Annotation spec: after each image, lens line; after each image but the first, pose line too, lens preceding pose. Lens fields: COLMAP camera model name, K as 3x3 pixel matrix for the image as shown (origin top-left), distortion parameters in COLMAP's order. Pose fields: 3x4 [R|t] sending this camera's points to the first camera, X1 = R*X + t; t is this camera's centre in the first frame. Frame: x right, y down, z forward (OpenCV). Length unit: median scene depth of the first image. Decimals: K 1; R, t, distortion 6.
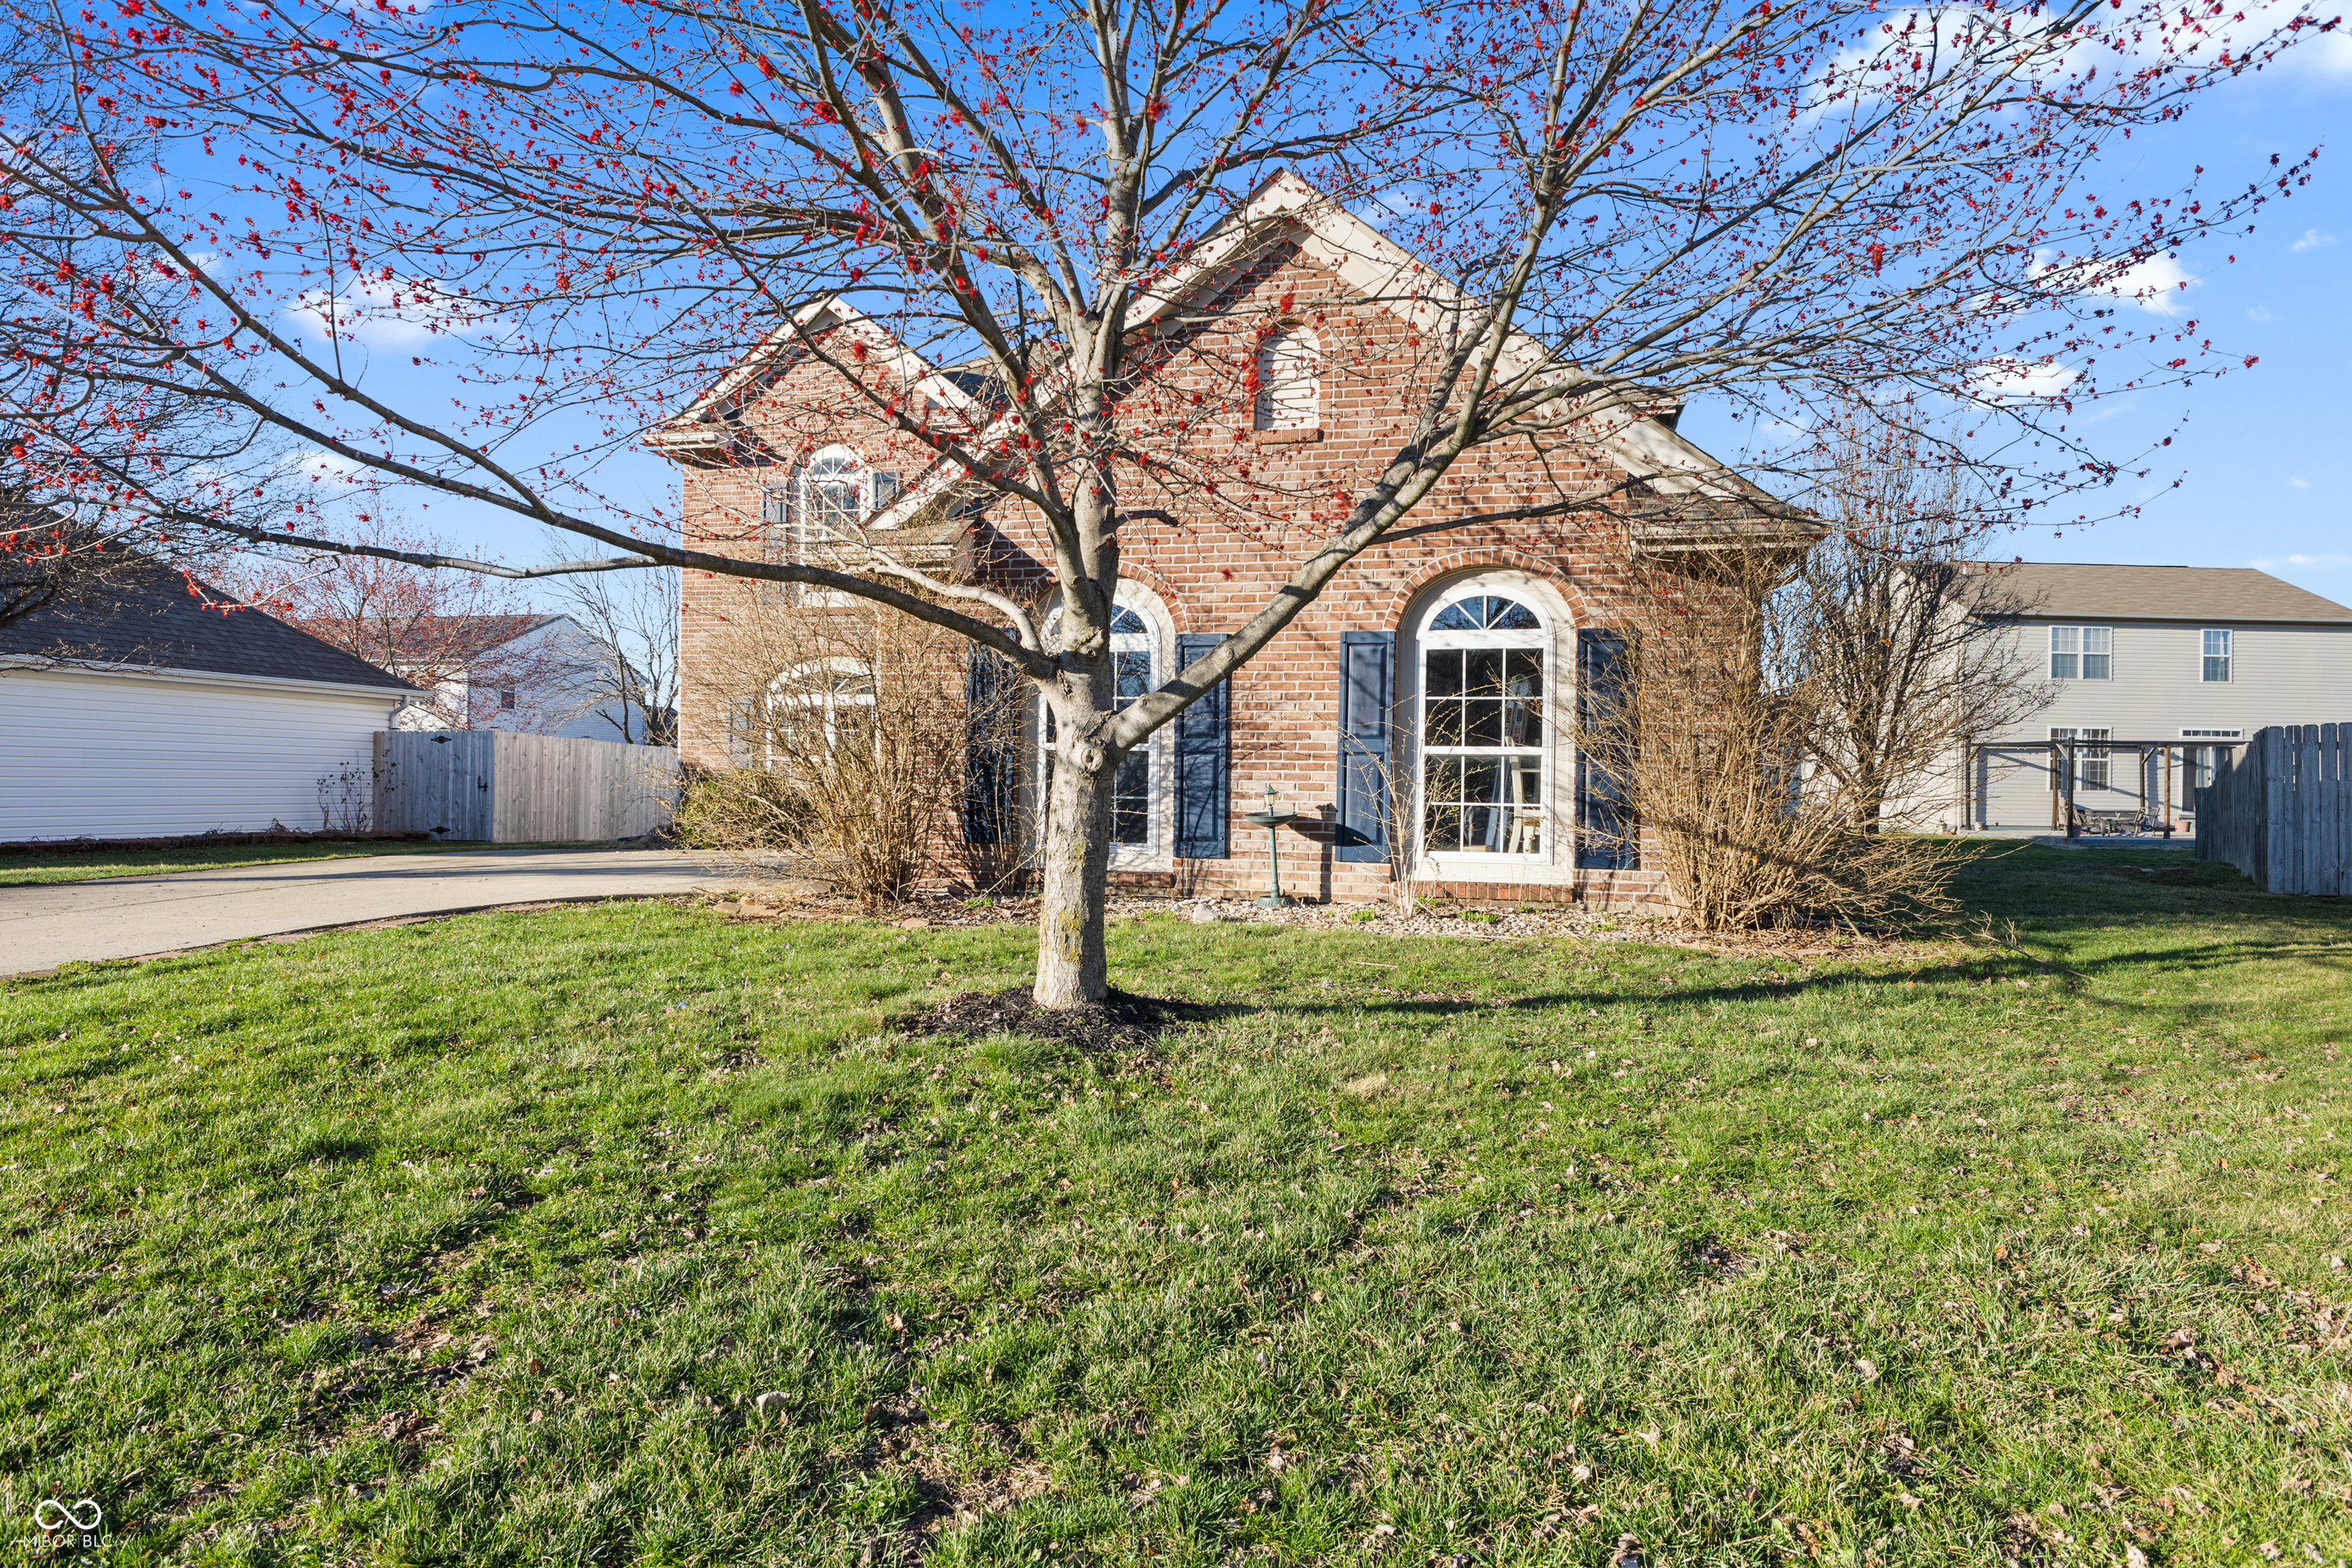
lens RADIAL K [[1332.8, 0, 1180.5], [0, 1332.8, 781.2], [0, 0, 1]] dist [-0.000005, -0.000383]
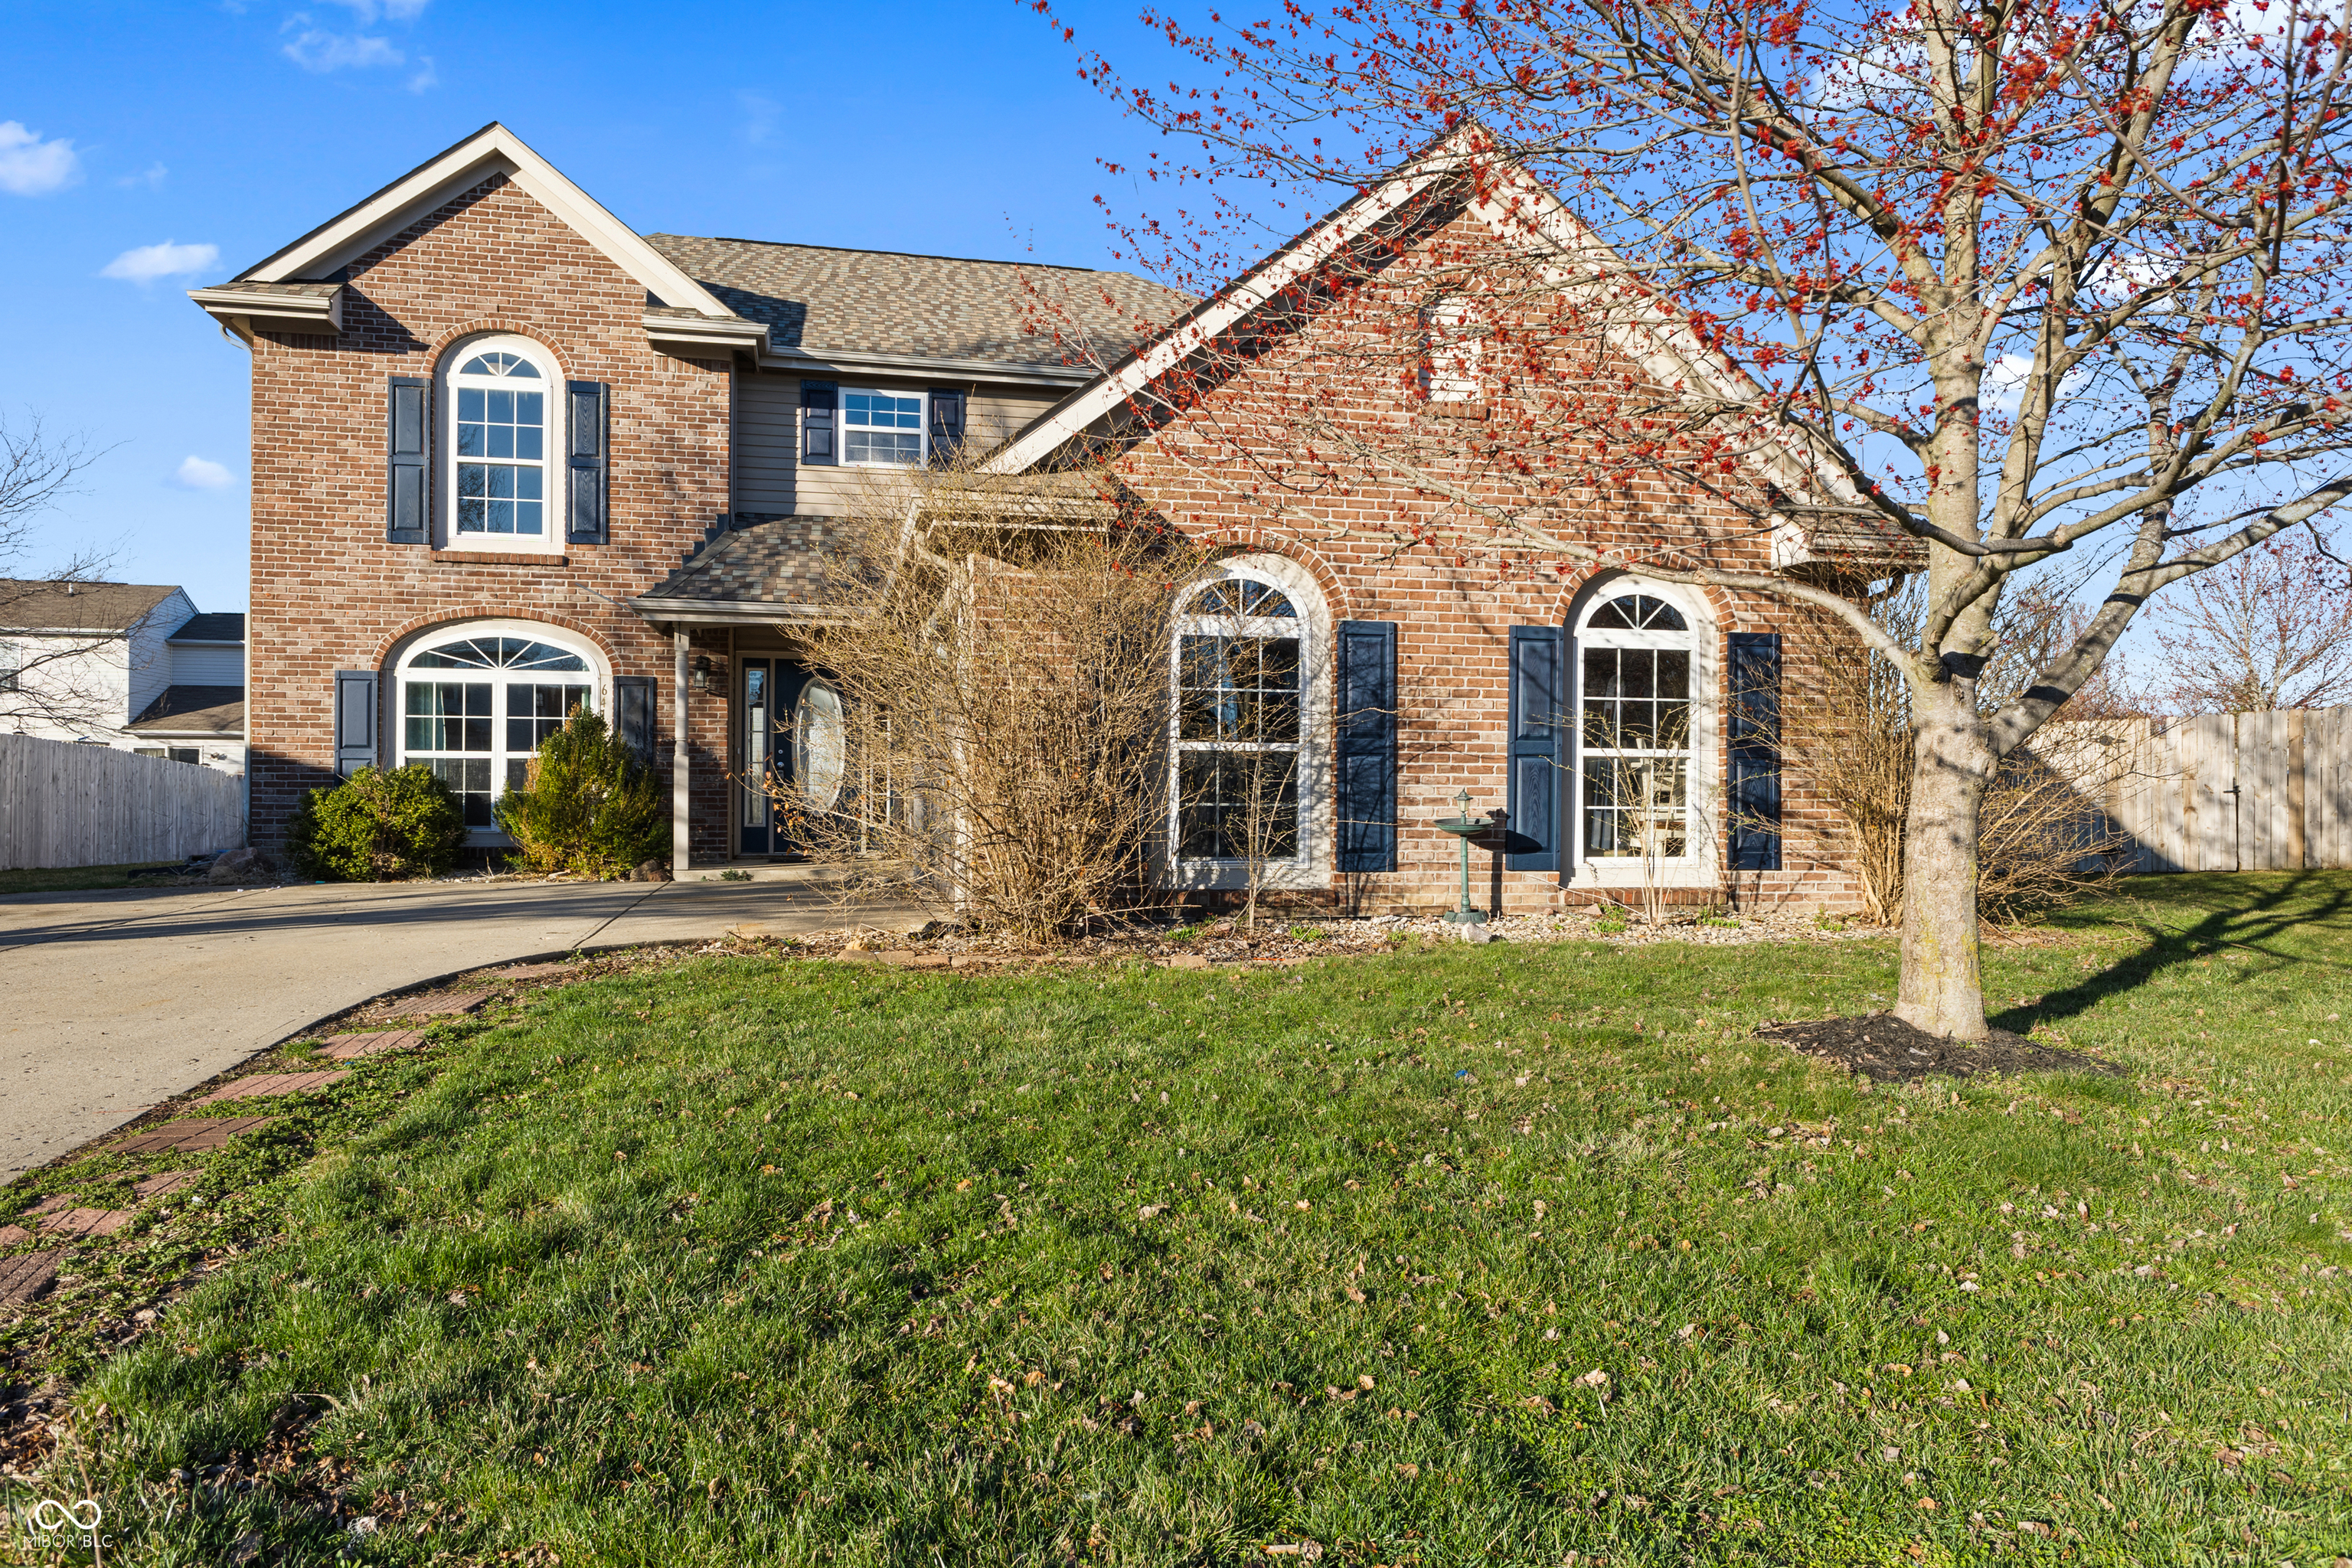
lens RADIAL K [[1542.6, 0, 1163.4], [0, 1542.6, 775.6], [0, 0, 1]] dist [0.005016, 0.000548]
pose [[0.906227, -0.003682, 0.422775, -0.558704], [0.004330, 0.999990, -0.000572, -0.006796], [-0.422769, 0.002349, 0.906234, 0.119817]]
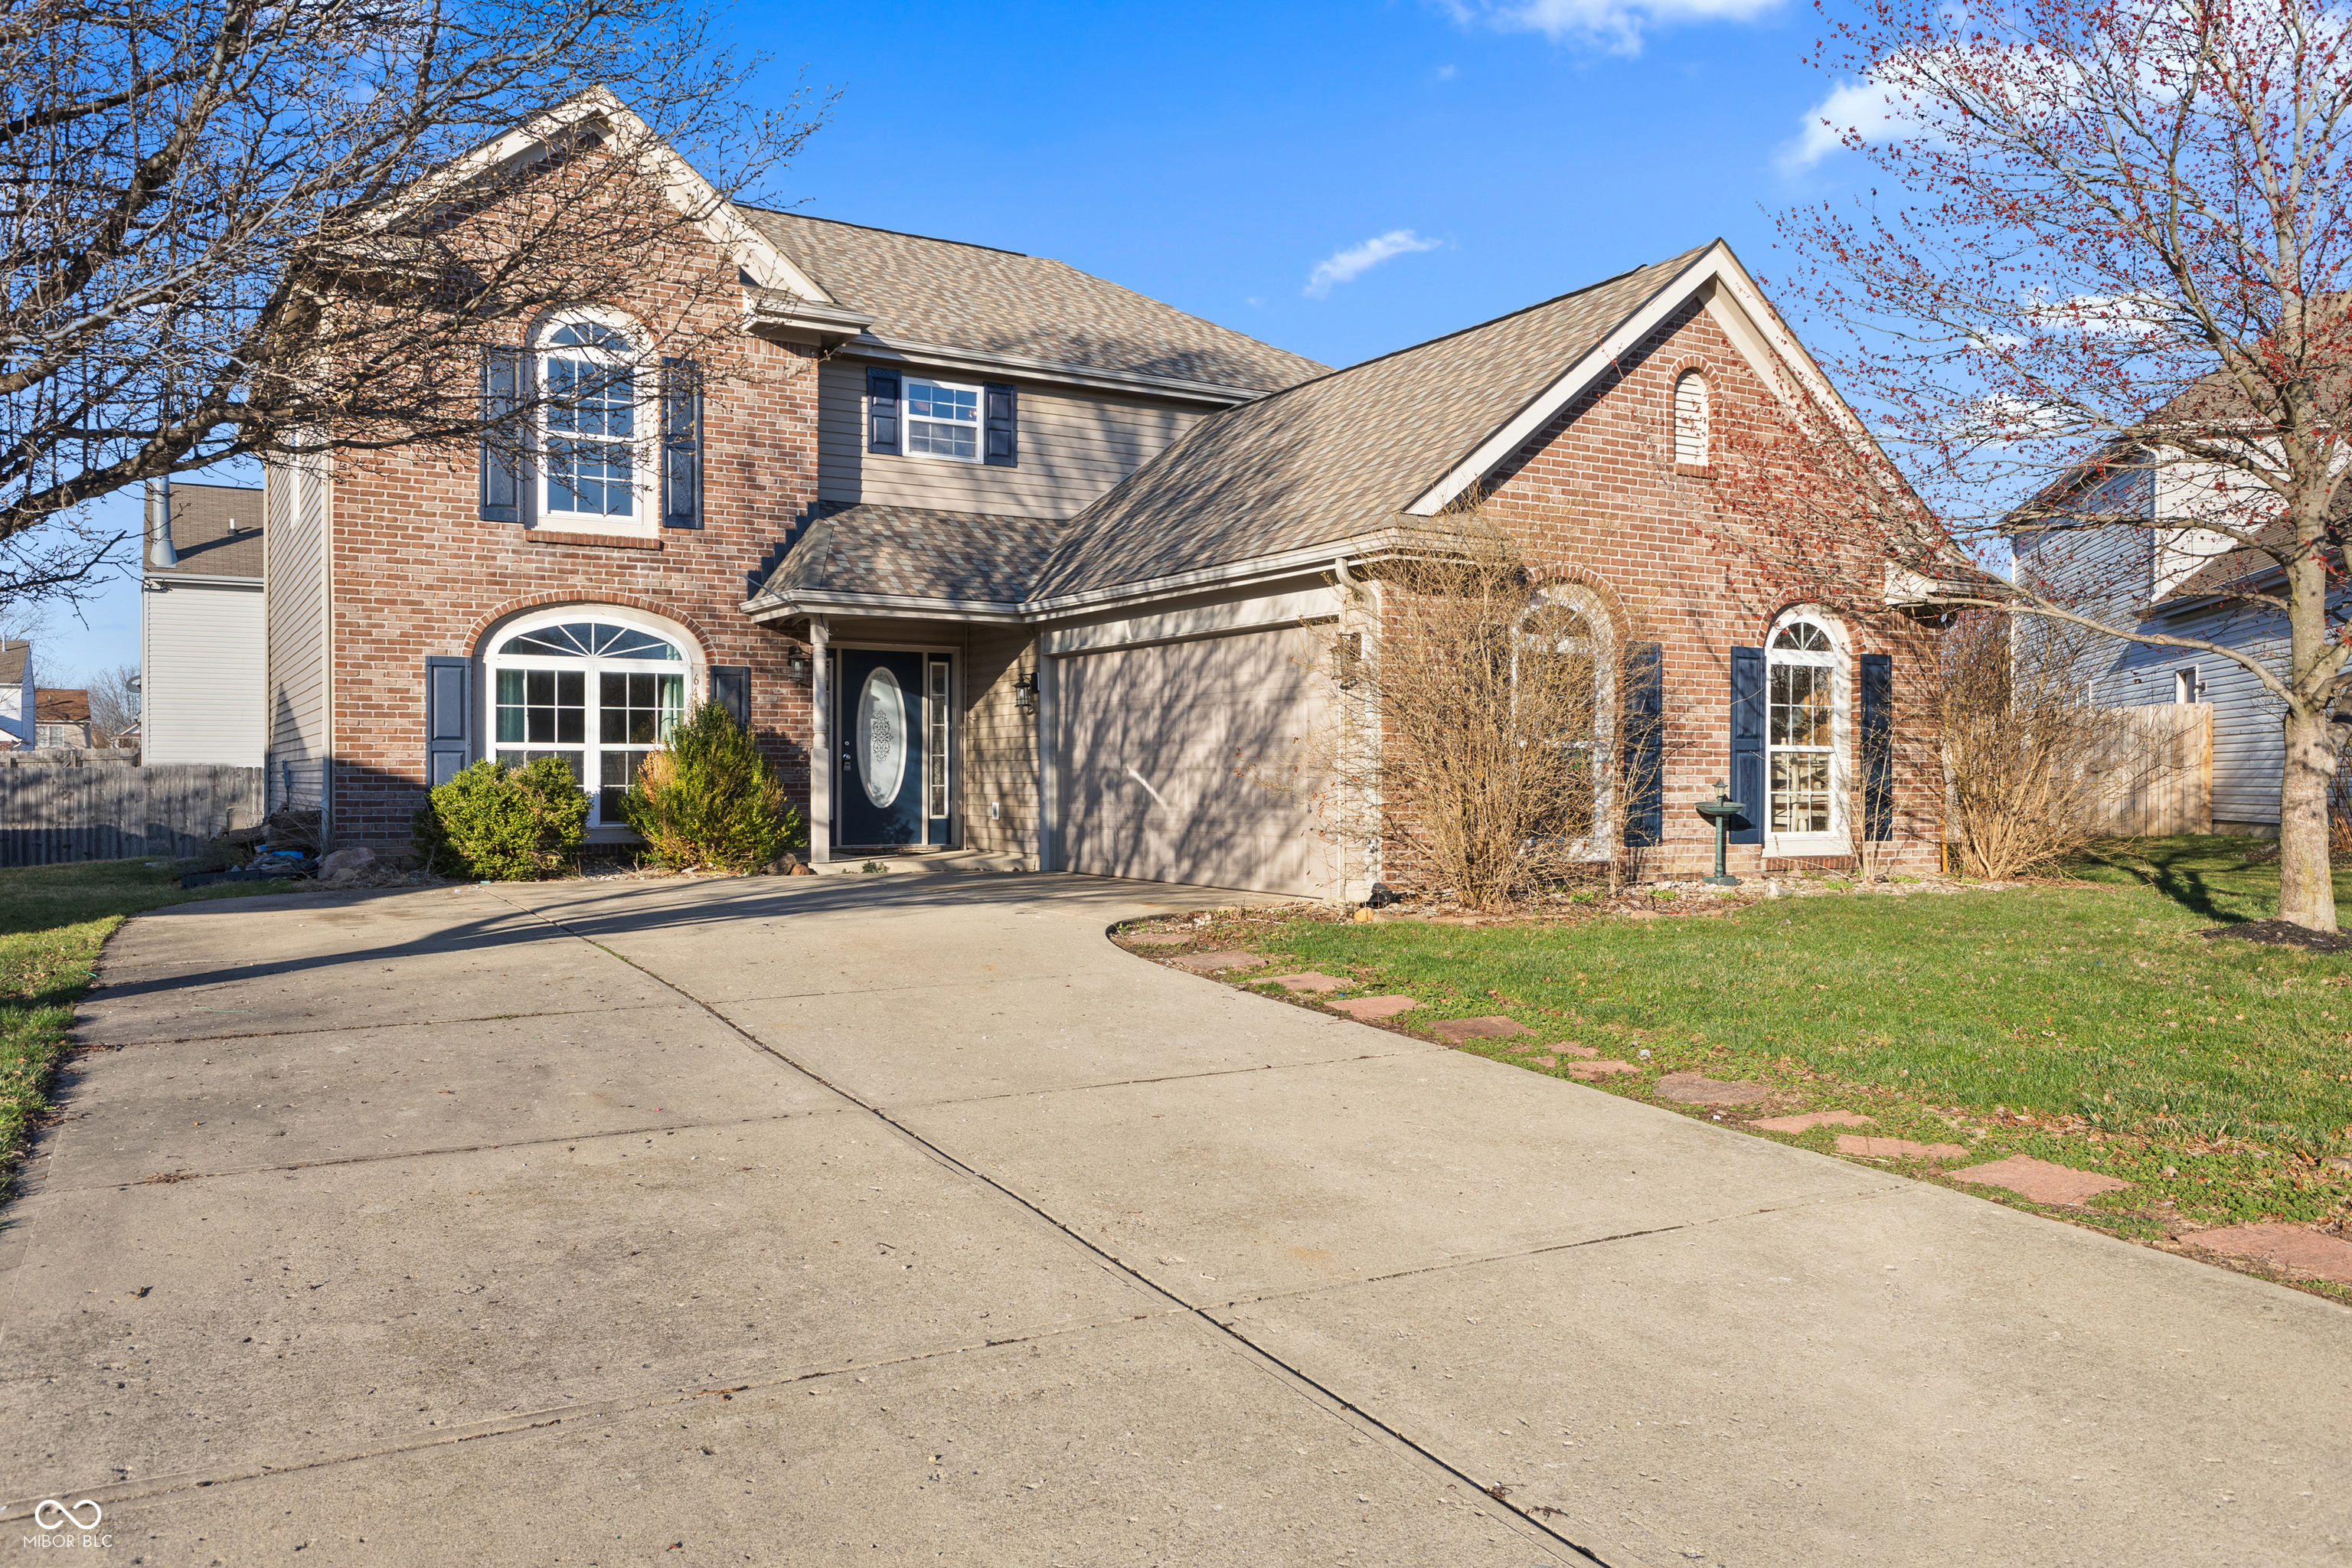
lens RADIAL K [[1718.6, 0, 1184.2], [0, 1718.6, 785.2], [0, 0, 1]] dist [0.005226, 0.000524]
pose [[0.732890, -0.014237, 0.680198, -1.251657], [0.006086, 0.999878, 0.014371, -0.015417], [-0.680320, -0.006393, 0.732888, 0.223044]]
